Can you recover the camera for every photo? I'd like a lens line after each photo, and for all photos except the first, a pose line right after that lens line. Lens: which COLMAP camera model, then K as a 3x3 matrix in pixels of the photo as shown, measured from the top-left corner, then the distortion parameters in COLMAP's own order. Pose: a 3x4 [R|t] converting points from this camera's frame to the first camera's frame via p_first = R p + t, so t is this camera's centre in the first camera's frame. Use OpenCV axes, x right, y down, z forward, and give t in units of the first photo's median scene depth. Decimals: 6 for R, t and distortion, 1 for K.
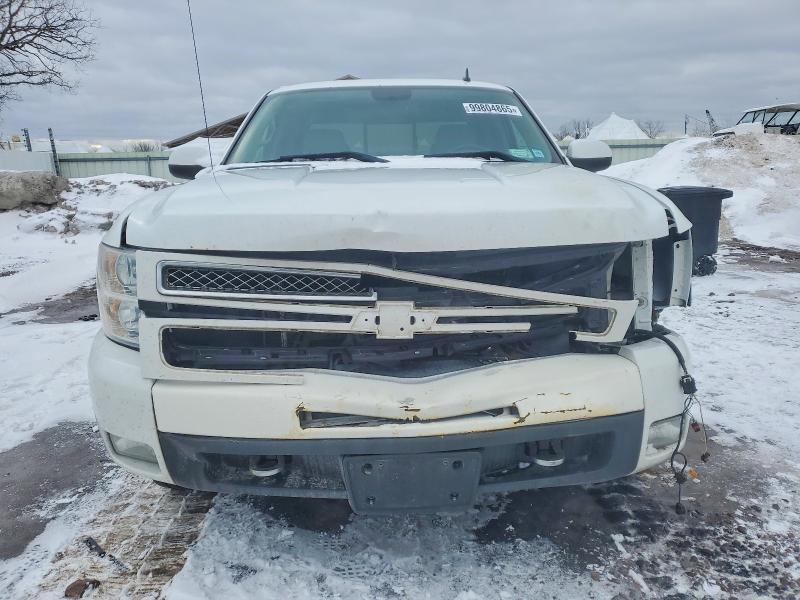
lens RADIAL K [[610.2, 0, 401.5], [0, 610.2, 320.1], [0, 0, 1]] dist [0.014699, 0.002610]
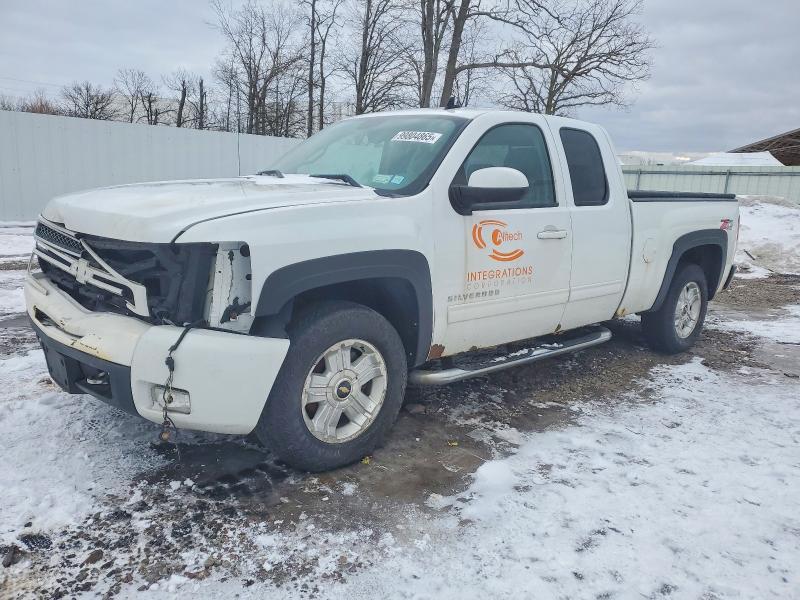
lens RADIAL K [[610.2, 0, 401.5], [0, 610.2, 320.1], [0, 0, 1]] dist [0.014699, 0.002610]
pose [[0.646397, 0.215183, -0.732030, 1.408727], [-0.229319, 0.969841, 0.082595, -0.161947], [0.727725, 0.114479, 0.676247, 0.410468]]
